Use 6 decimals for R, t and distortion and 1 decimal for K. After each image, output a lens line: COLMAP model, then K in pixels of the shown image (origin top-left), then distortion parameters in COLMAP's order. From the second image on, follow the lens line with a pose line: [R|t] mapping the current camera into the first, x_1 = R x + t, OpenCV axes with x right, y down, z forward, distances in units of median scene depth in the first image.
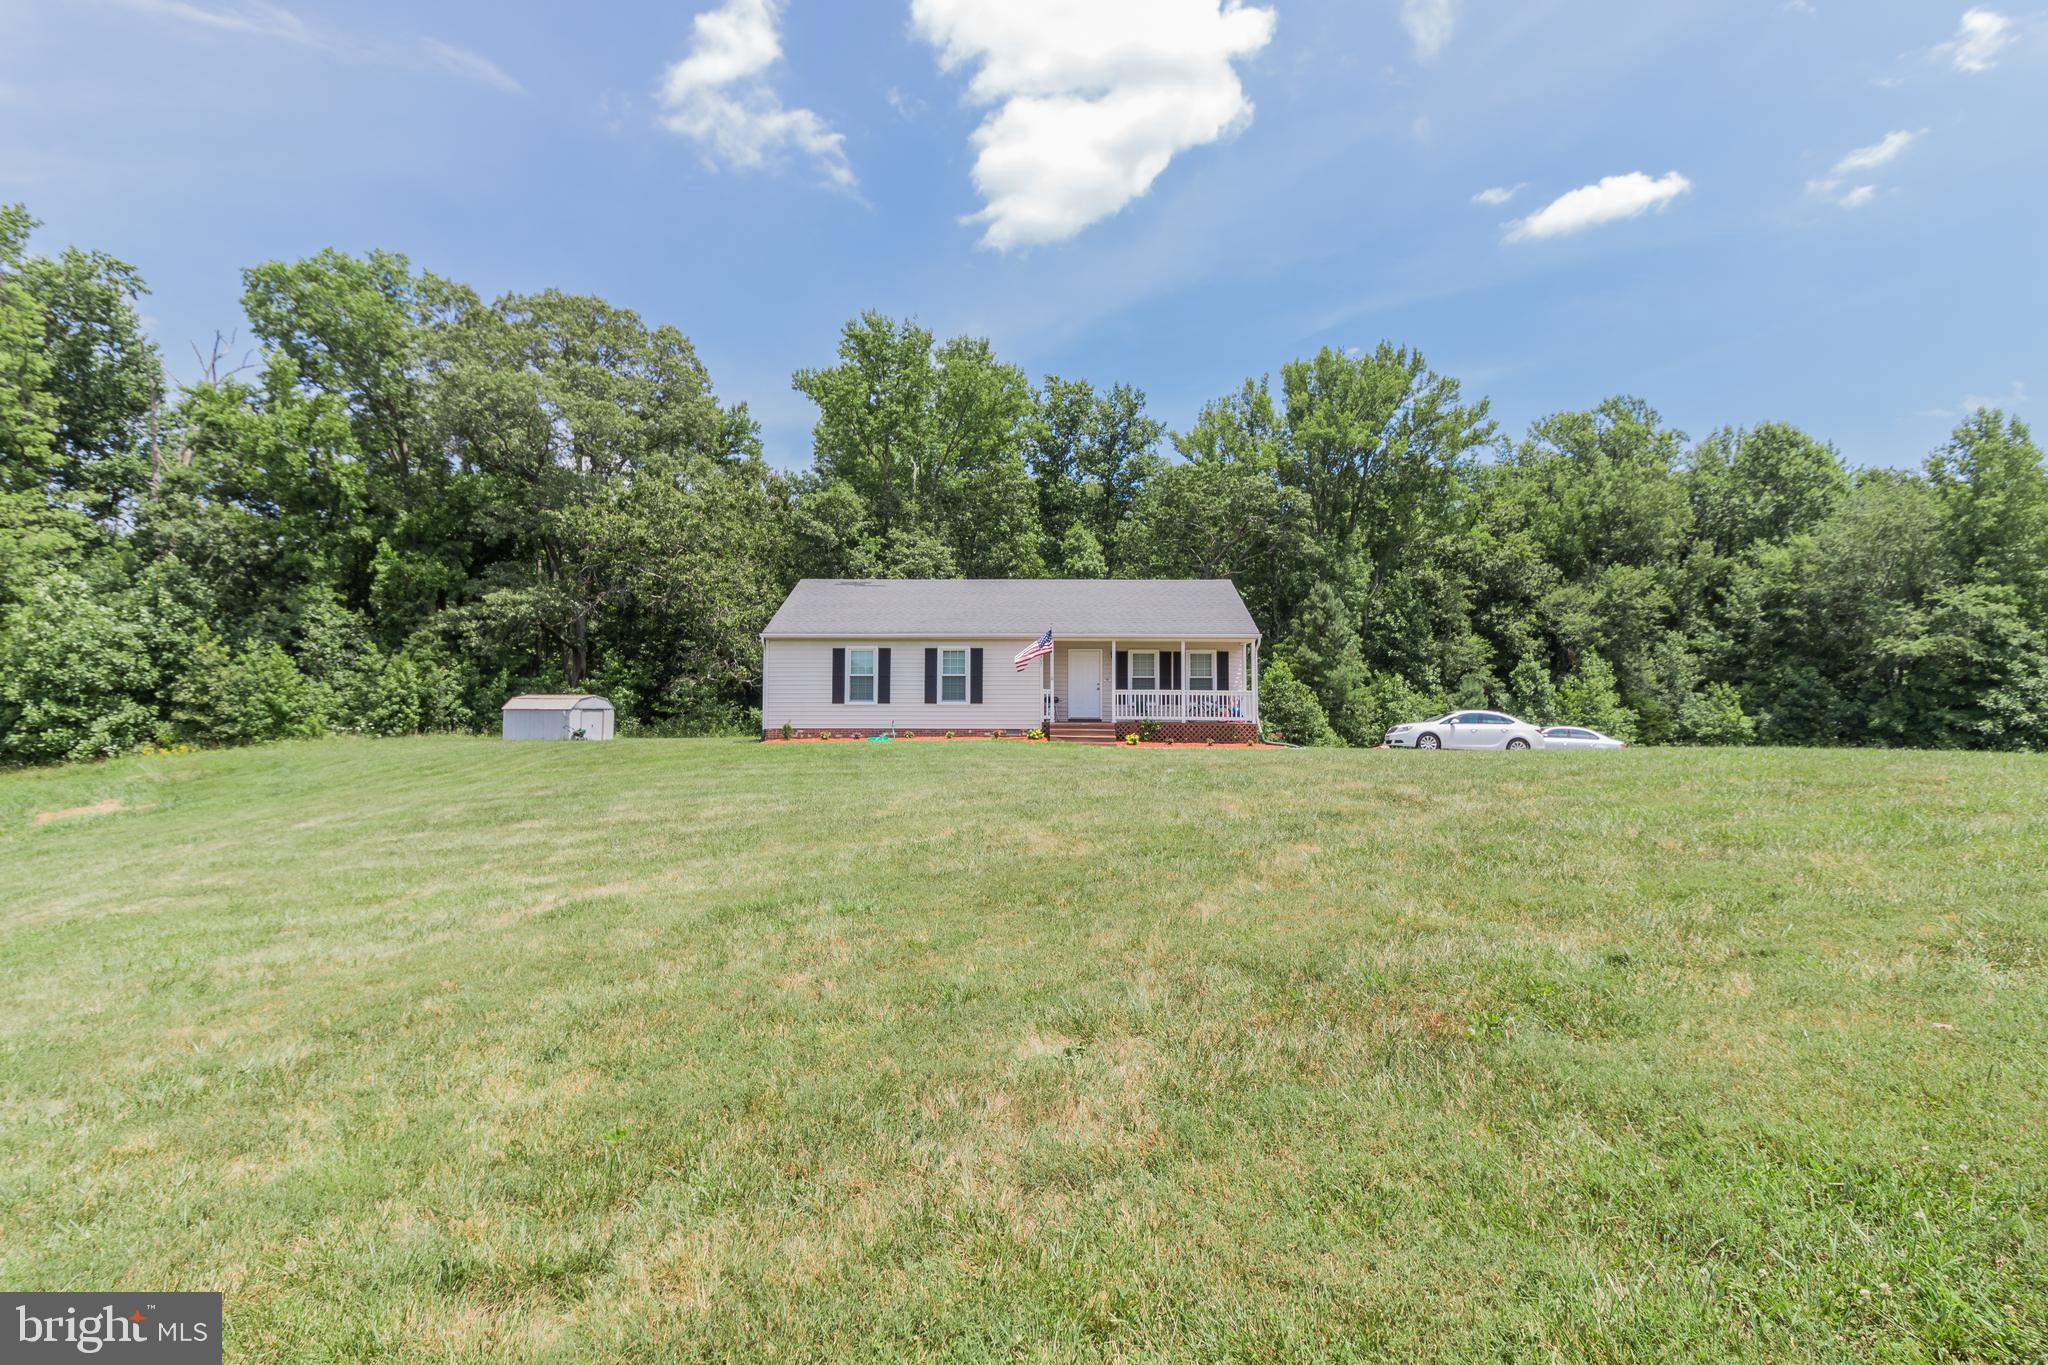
lens RADIAL K [[934.9, 0, 1024.0], [0, 934.9, 682.5], [0, 0, 1]] dist [0.027822, 0.000068]
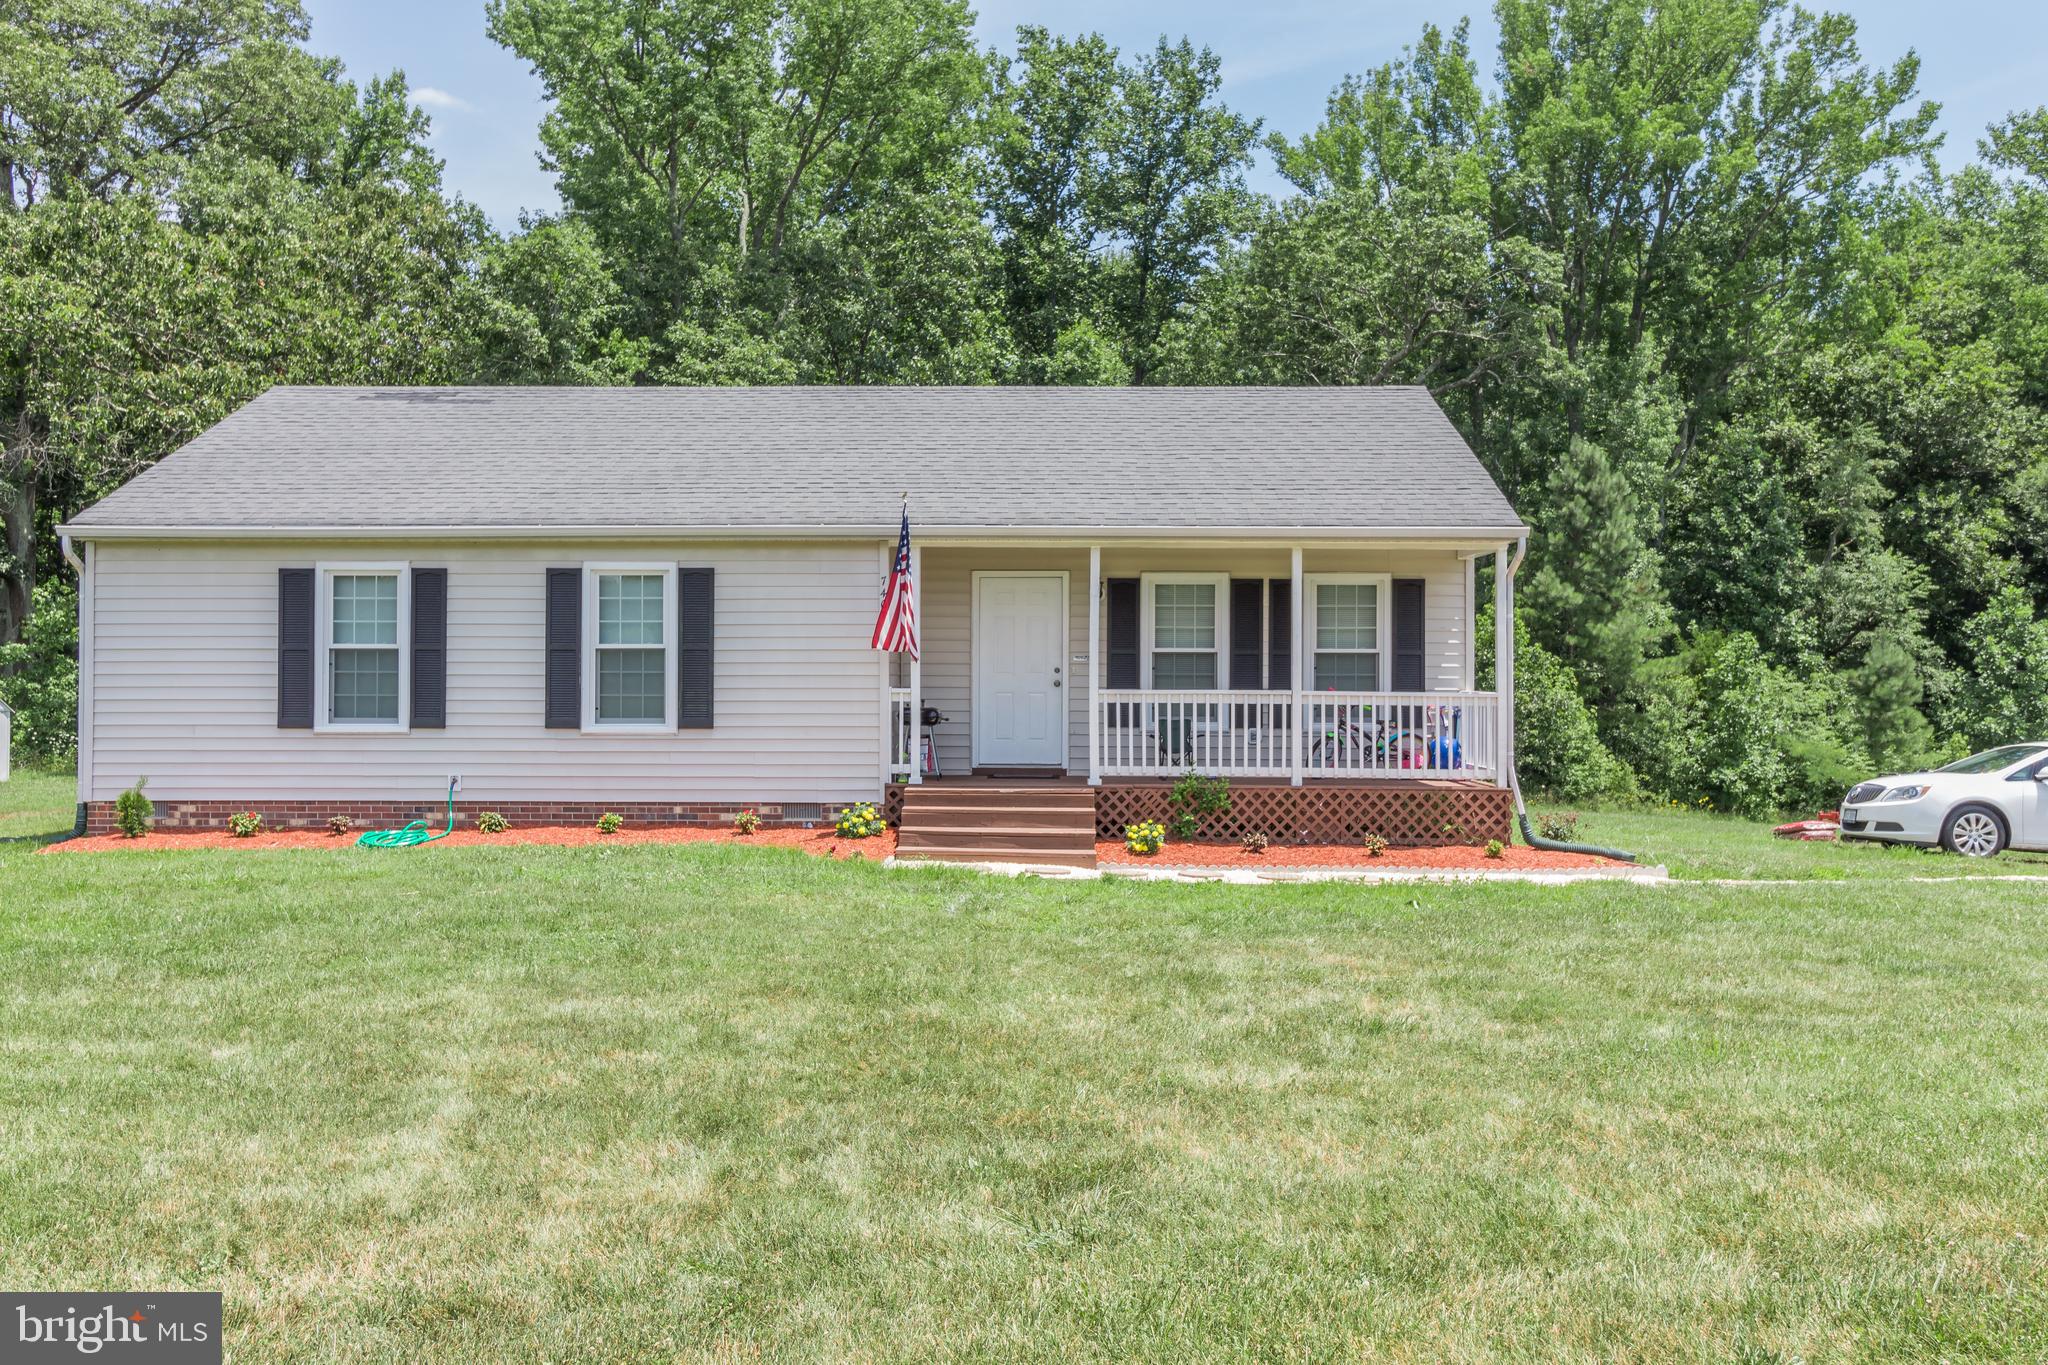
lens RADIAL K [[1624.1, 0, 1024.0], [0, 1624.1, 682.5], [0, 0, 1]] dist [0.000053, 0.005973]
pose [[0.999990, -0.000043, 0.004416, 0.026442], [-0.000075, 0.999642, 0.026770, -0.004245], [-0.004416, -0.026770, 0.999632, 0.158829]]
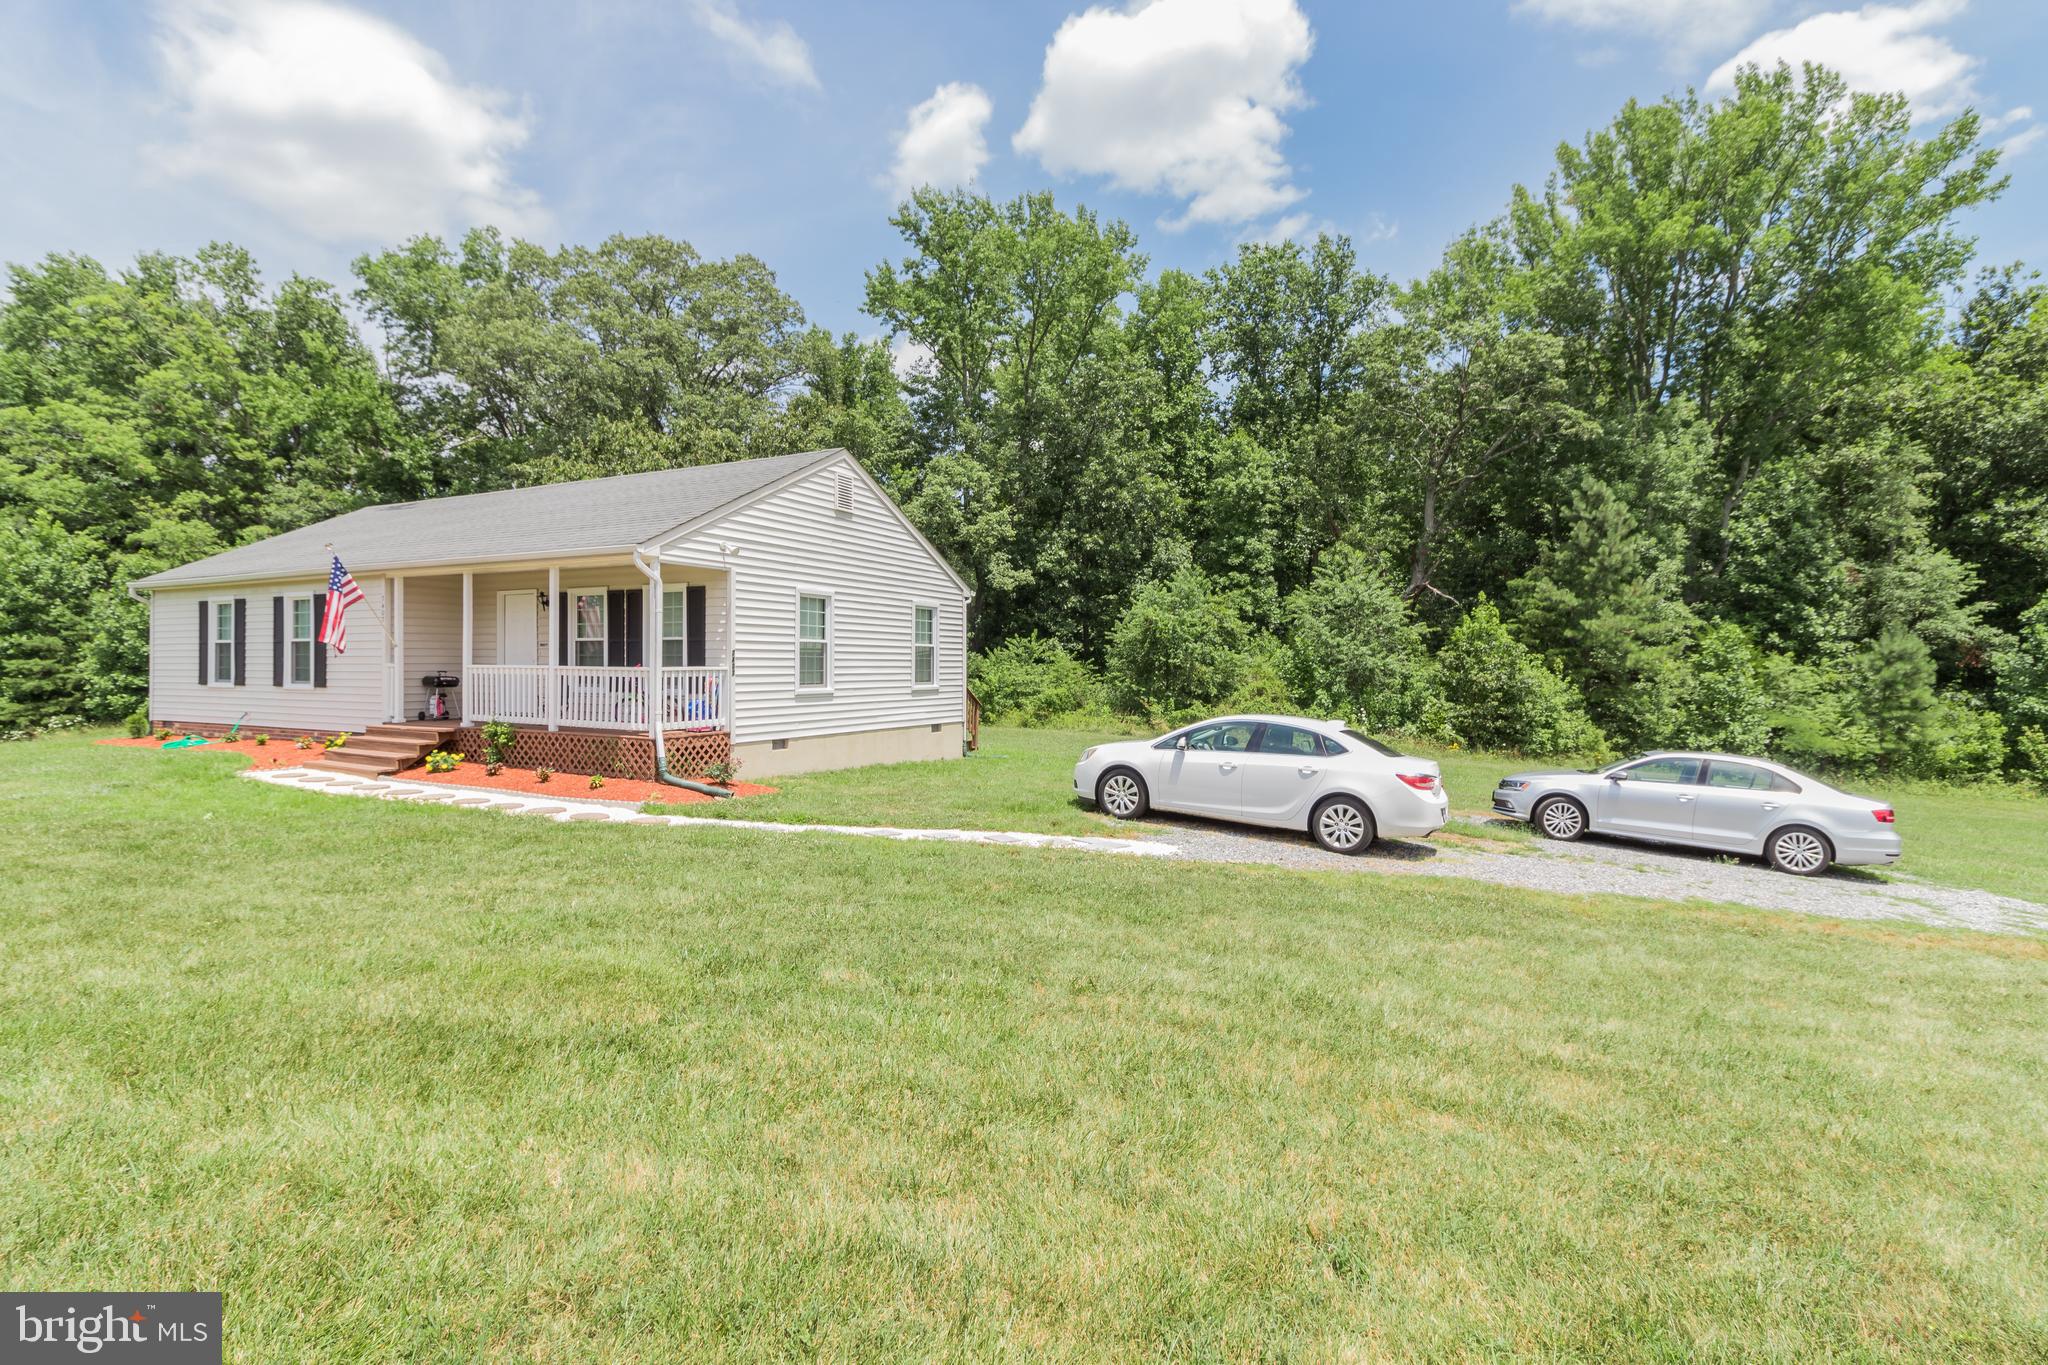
lens RADIAL K [[941.6, 0, 1020.6], [0, 941.6, 672.5], [0, 0, 1]] dist [0.002942, 0.000329]
pose [[0.899329, 0.003691, -0.437257, 0.236726], [0.010283, 0.999509, 0.029586, -0.000346], [0.437151, -0.031104, 0.898850, 0.256025]]
